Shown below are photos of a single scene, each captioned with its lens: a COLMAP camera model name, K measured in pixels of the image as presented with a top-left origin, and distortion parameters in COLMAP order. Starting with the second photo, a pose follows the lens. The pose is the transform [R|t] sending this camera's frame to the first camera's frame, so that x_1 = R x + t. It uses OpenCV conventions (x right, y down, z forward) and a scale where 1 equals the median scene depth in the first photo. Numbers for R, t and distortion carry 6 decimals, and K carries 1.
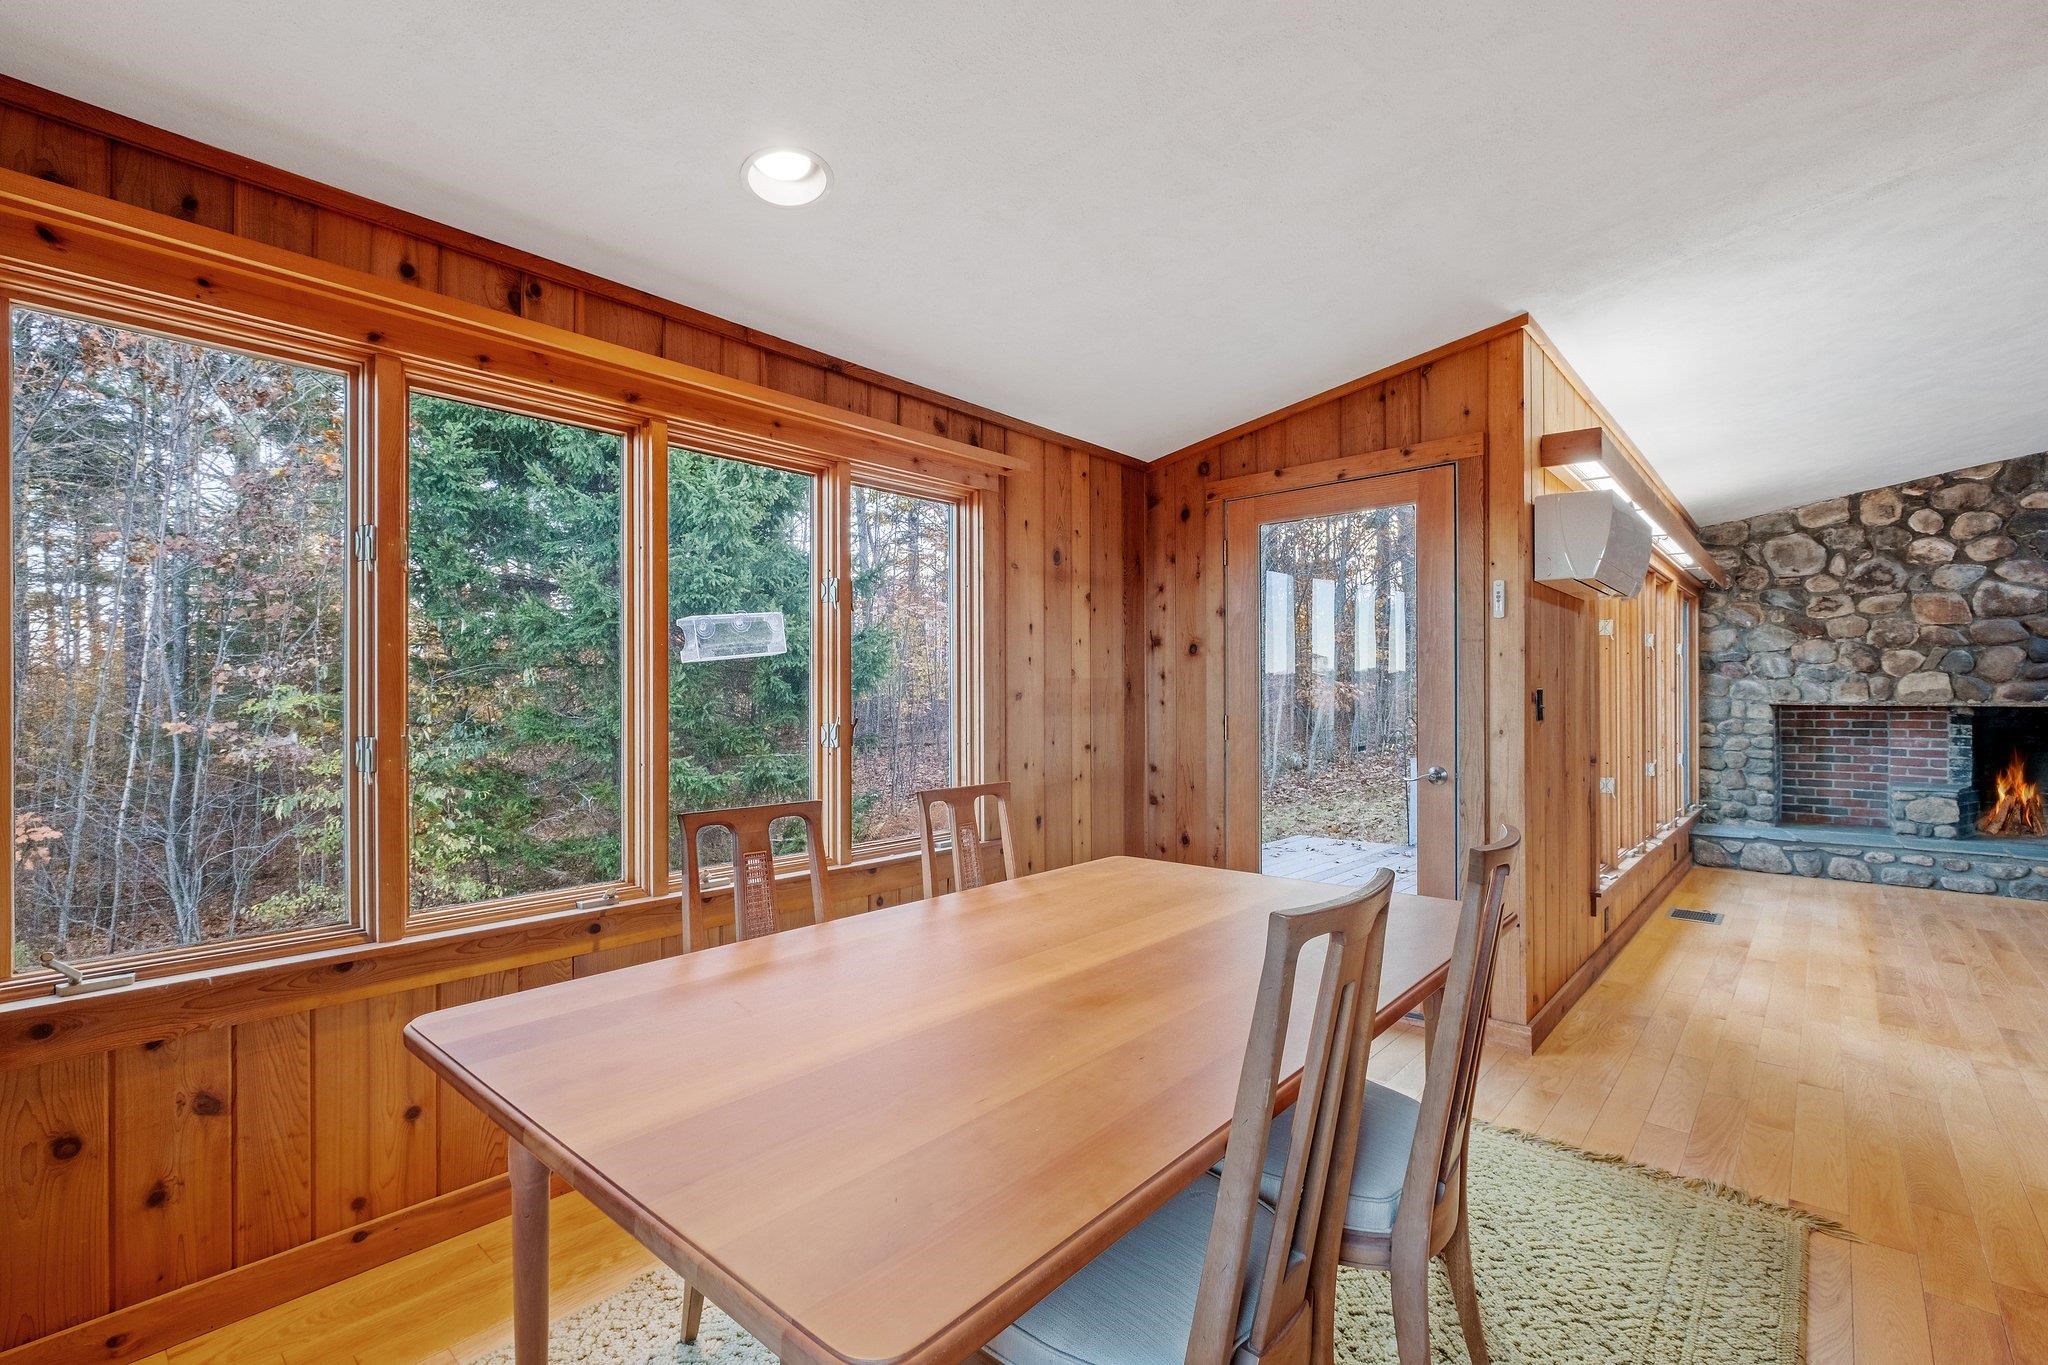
lens RADIAL K [[890.7, 0, 1027.4], [0, 890.7, 690.6], [0, 0, 1]] dist [-0.008278, 0.001554]
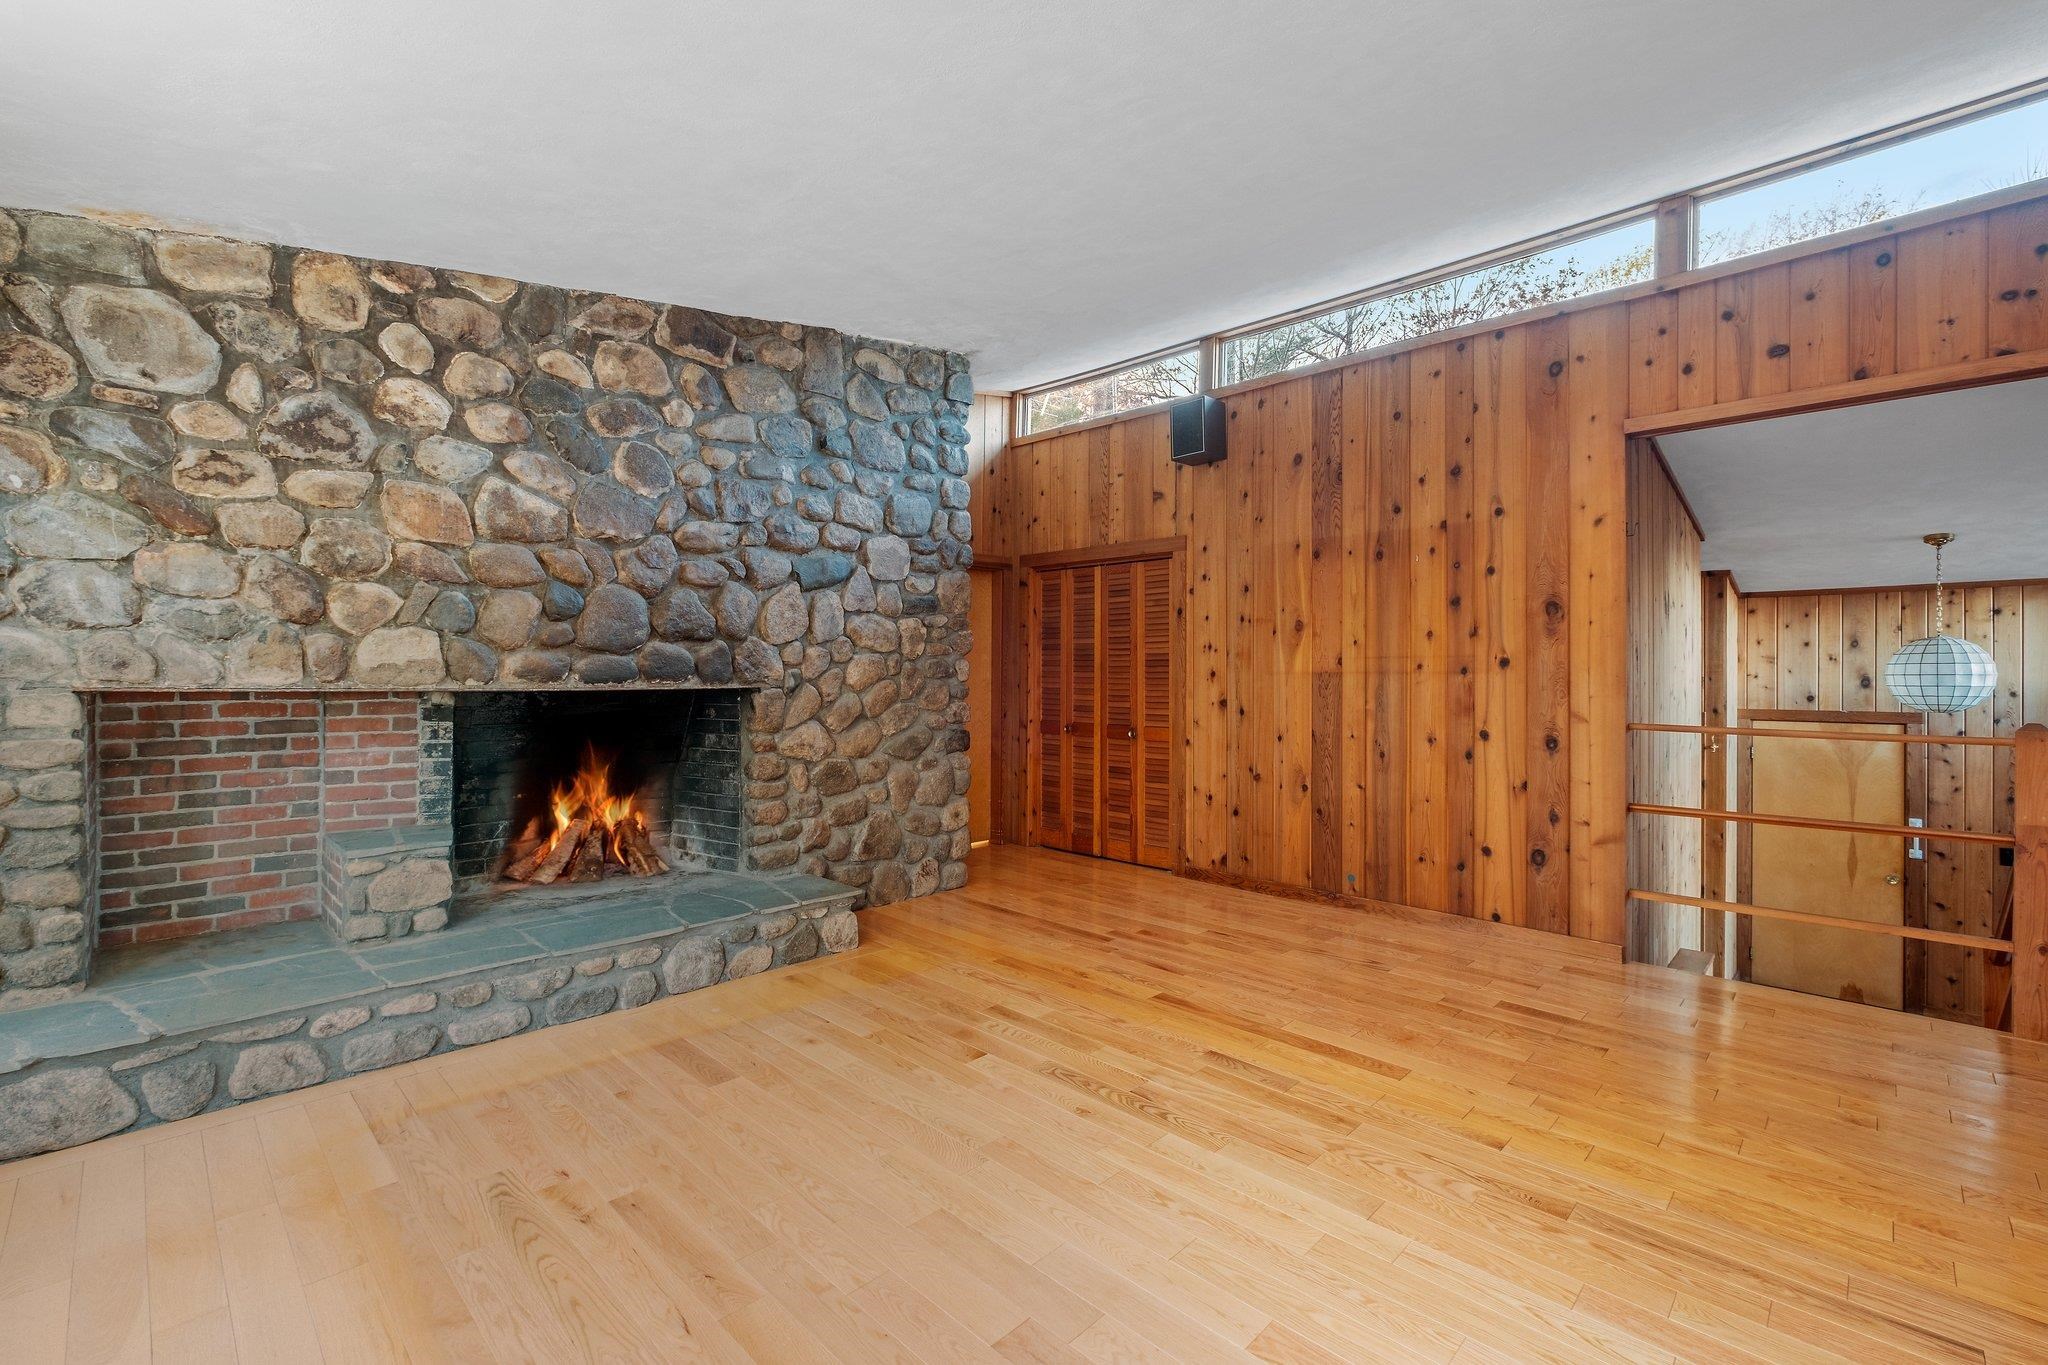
lens RADIAL K [[890.7, 0, 1025.1], [0, 890.7, 675.9], [0, 0, 1]] dist [-0.008278, 0.001554]
pose [[0.041517, 0.003655, 0.999131, 0.474755], [-0.011813, 0.999925, -0.003167, 0.005172], [-0.999068, -0.011671, 0.041557, 0.576747]]
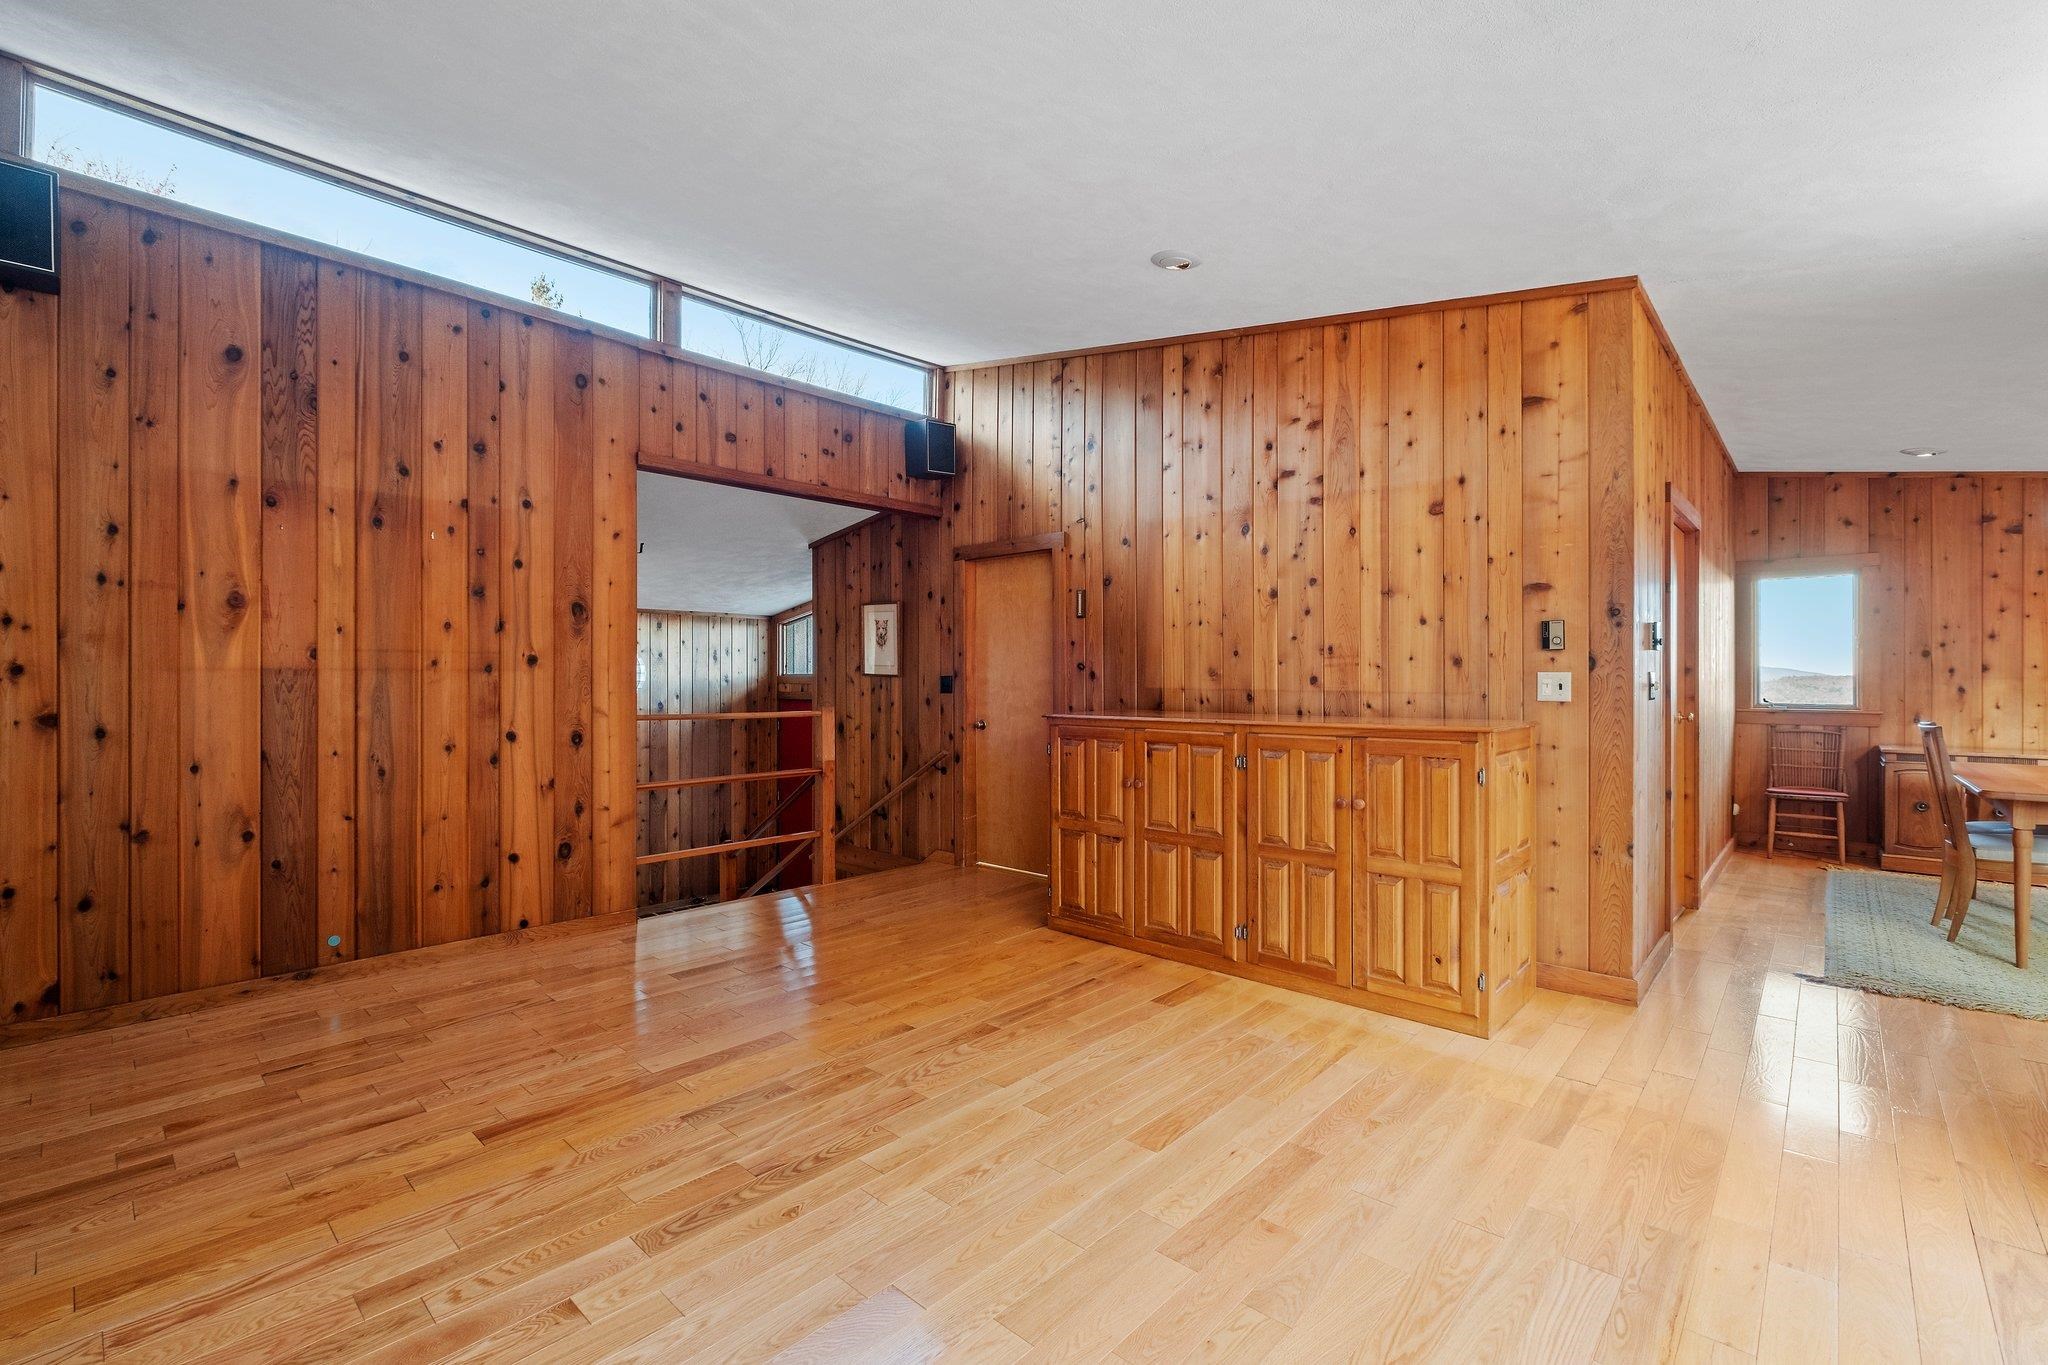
lens RADIAL K [[890.7, 0, 1020.4], [0, 890.7, 680.2], [0, 0, 1]] dist [-0.008278, 0.001554]
pose [[-0.999941, 0.000719, 0.010875, 1.022734], [0.000677, 0.999992, -0.003871, 0.006856], [-0.010877, -0.003864, -0.999933, 1.123766]]
